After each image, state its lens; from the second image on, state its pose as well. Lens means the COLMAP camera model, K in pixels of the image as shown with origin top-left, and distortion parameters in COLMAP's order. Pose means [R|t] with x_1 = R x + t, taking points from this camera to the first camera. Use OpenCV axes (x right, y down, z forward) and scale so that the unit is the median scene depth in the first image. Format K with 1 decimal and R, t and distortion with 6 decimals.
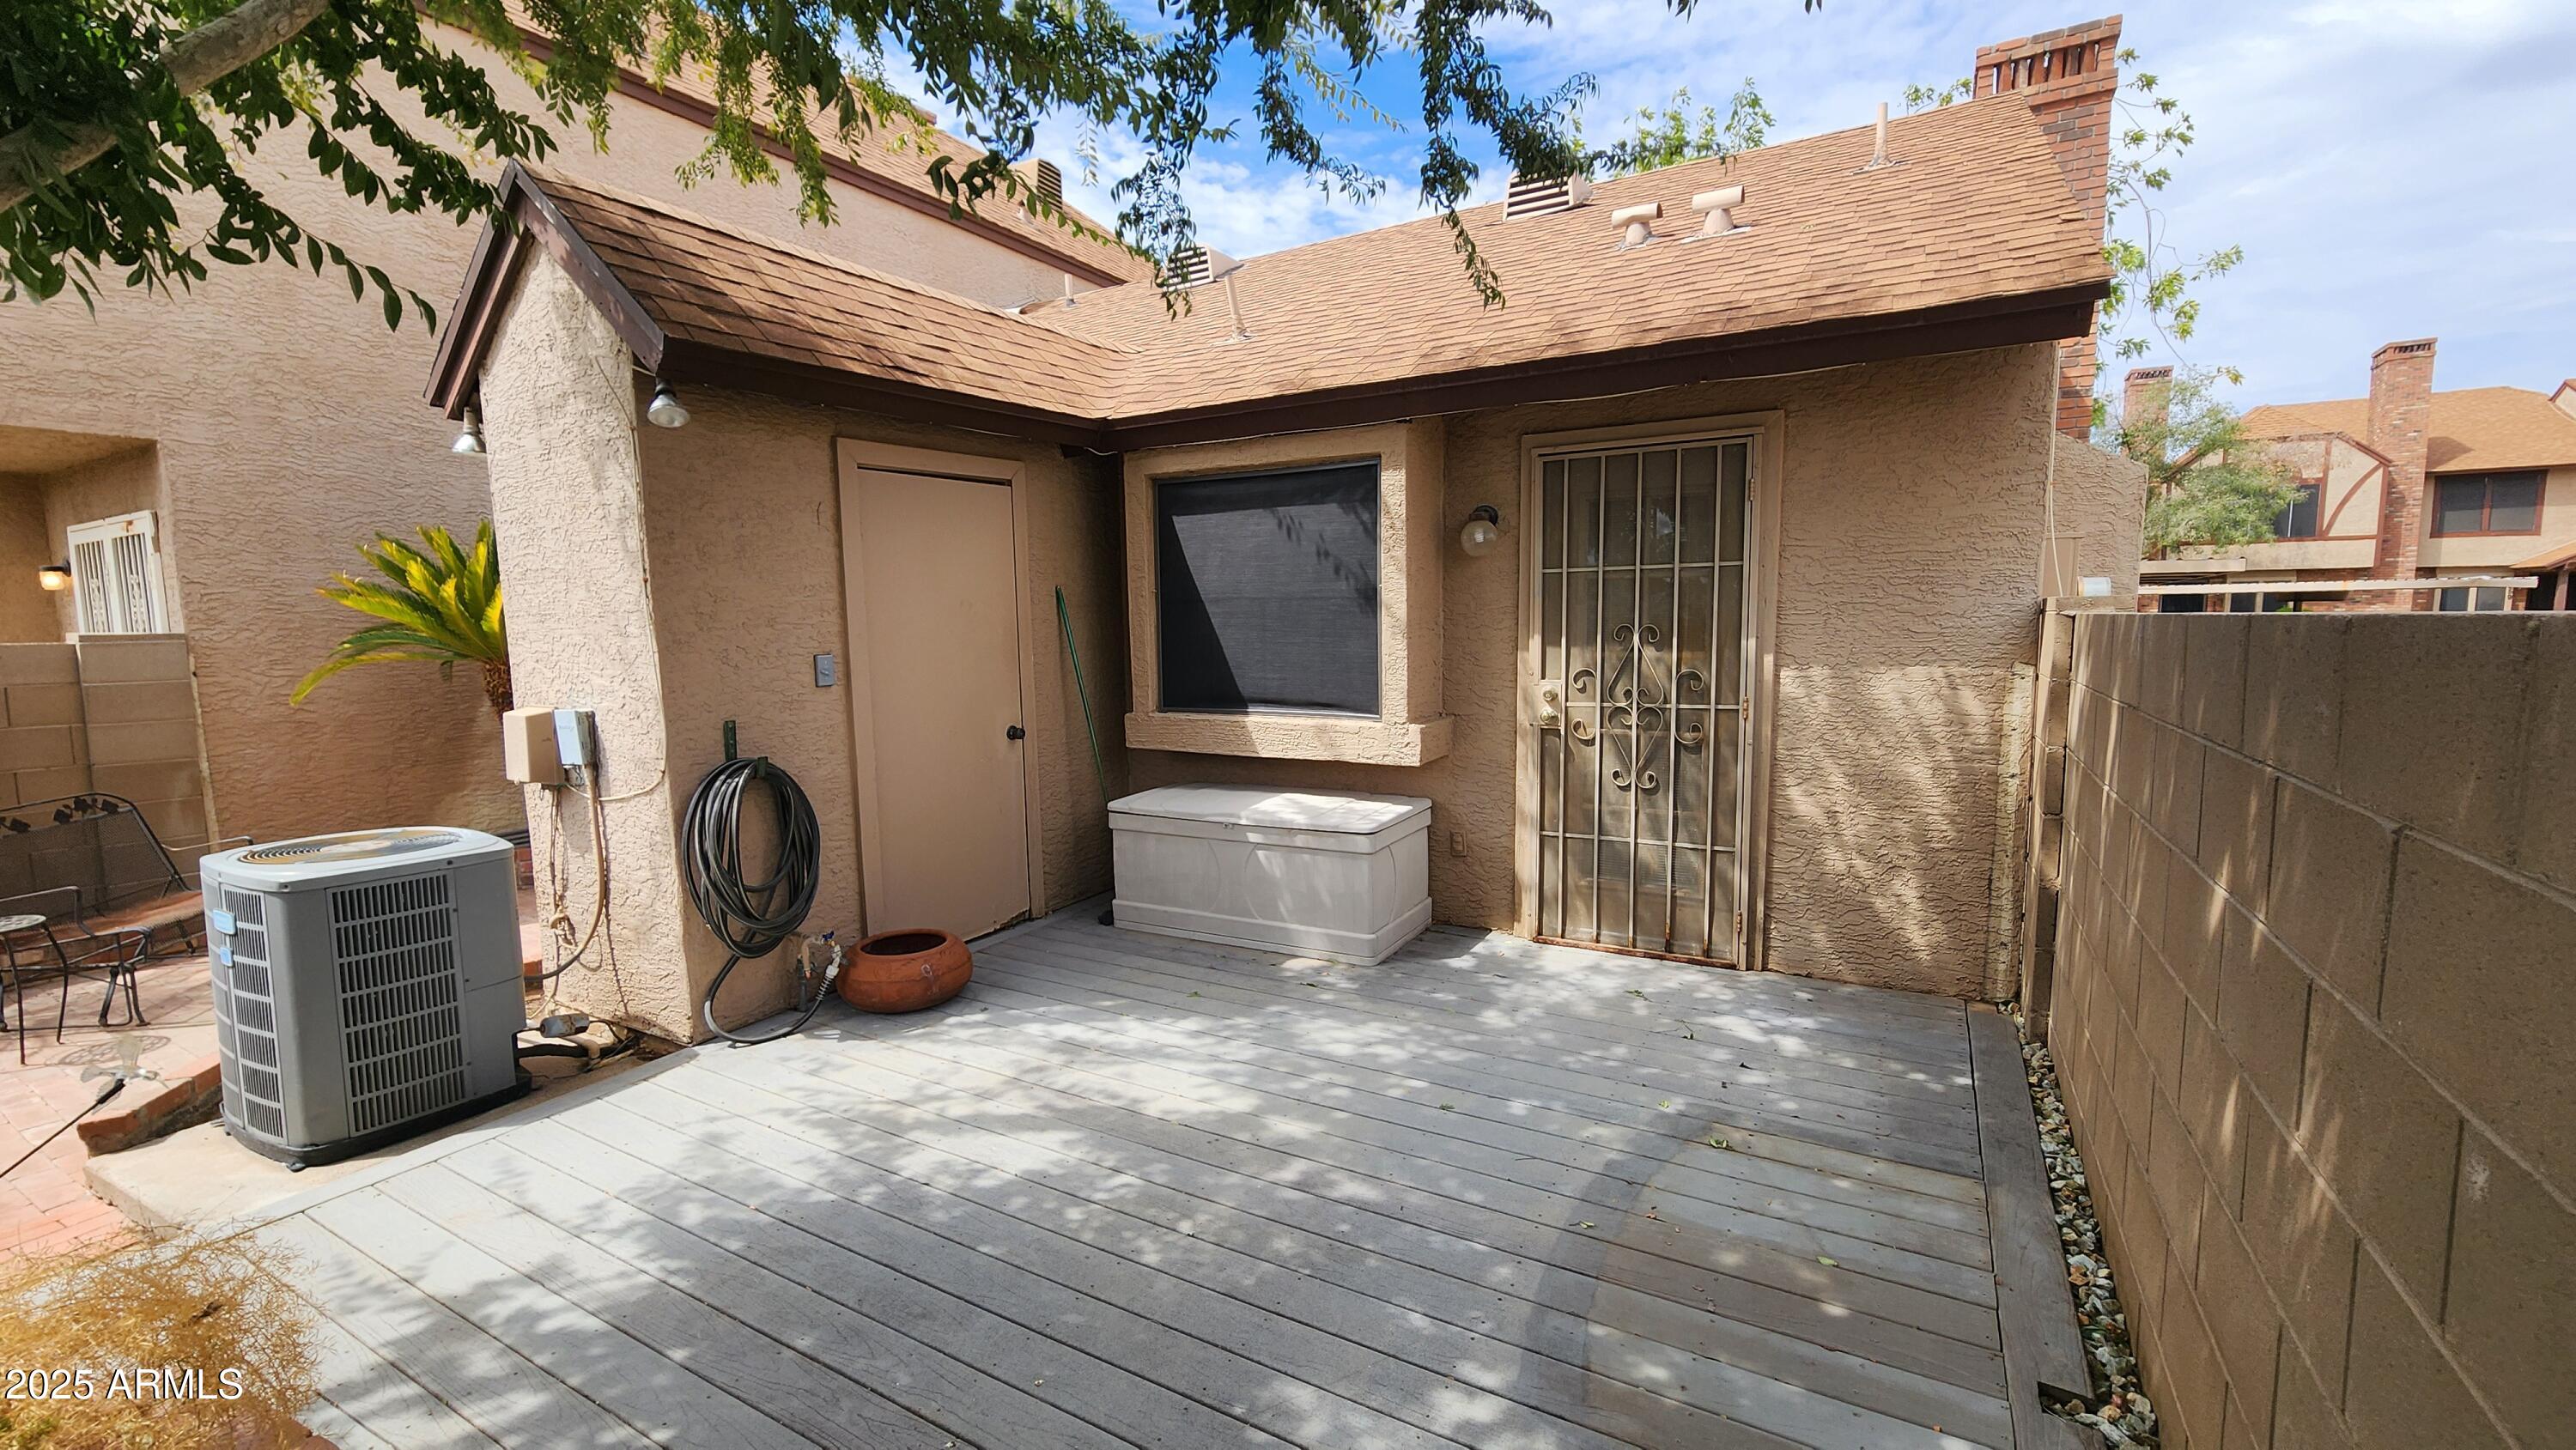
lens RADIAL K [[1063.2, 0, 1286.6], [0, 1063.2, 727.7], [0, 0, 1]] dist [-0.000305, -0.000446]
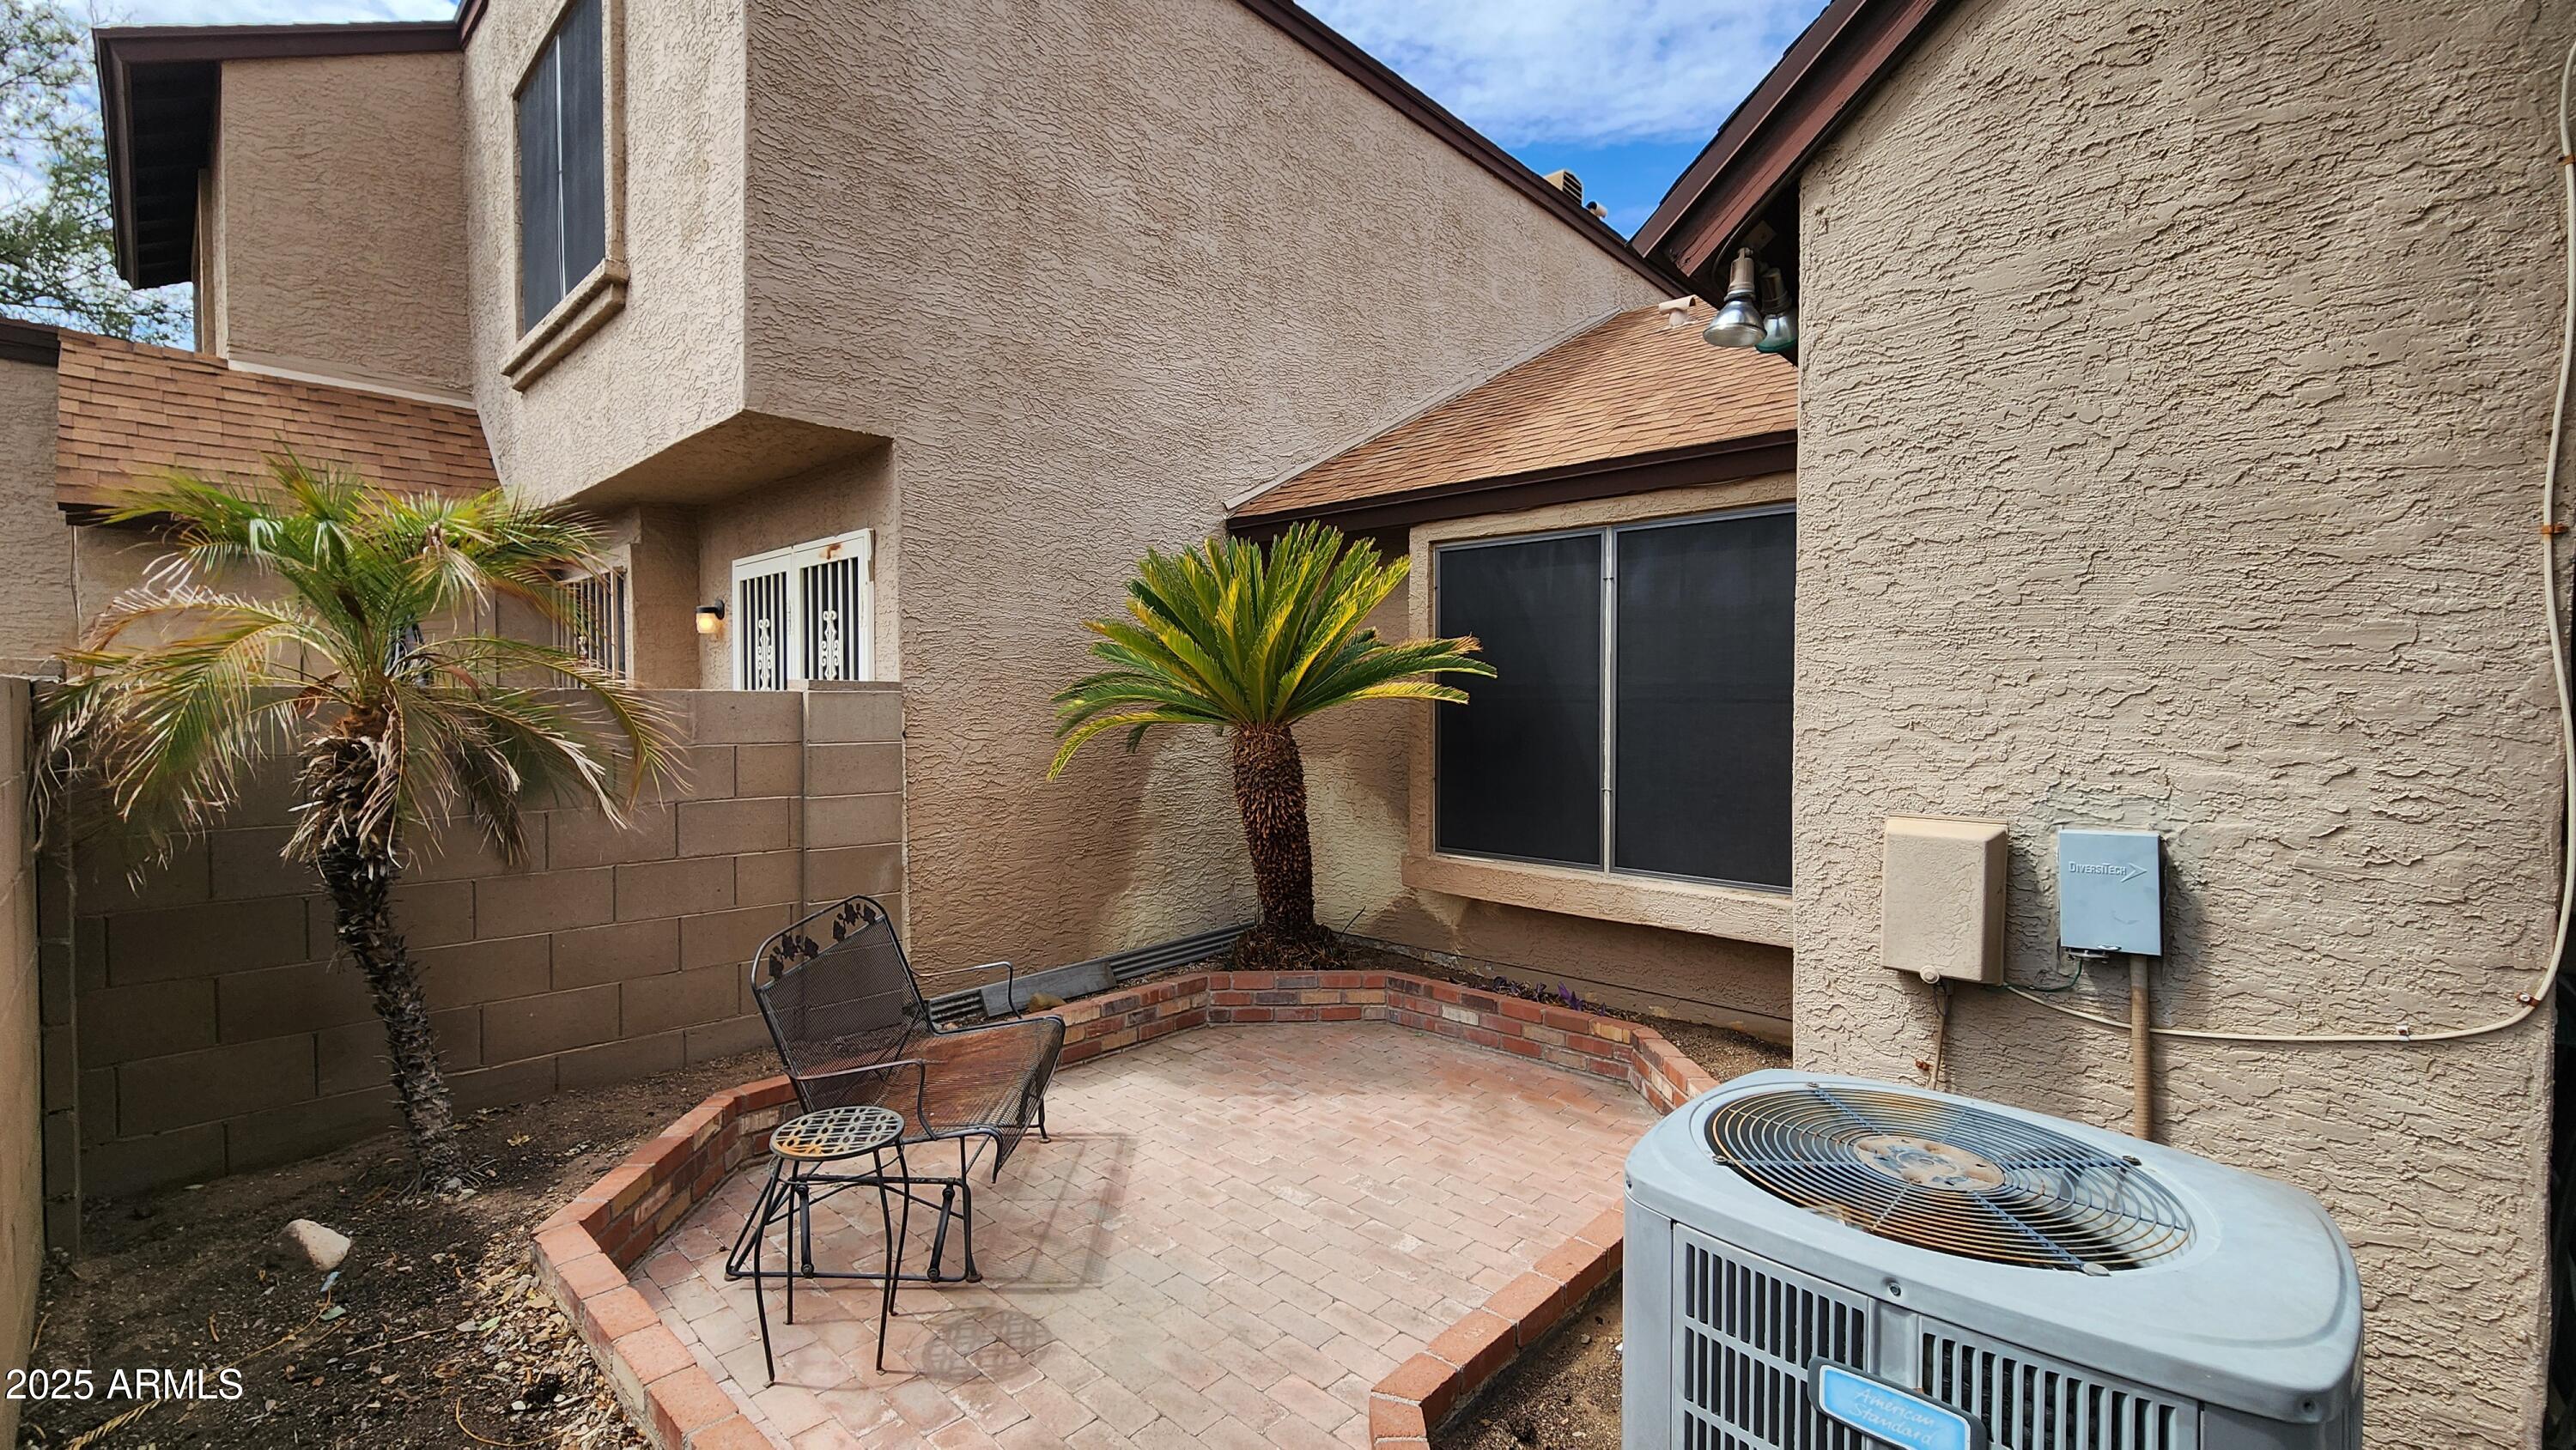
lens RADIAL K [[1063.2, 0, 1286.4], [0, 1063.2, 724.6], [0, 0, 1]] dist [-0.000305, -0.000446]
pose [[0.977439, 0.019877, -0.210283, -0.590496], [-0.035958, 0.996689, -0.072928, -0.010924], [0.208137, 0.078844, 0.974917, 0.297453]]
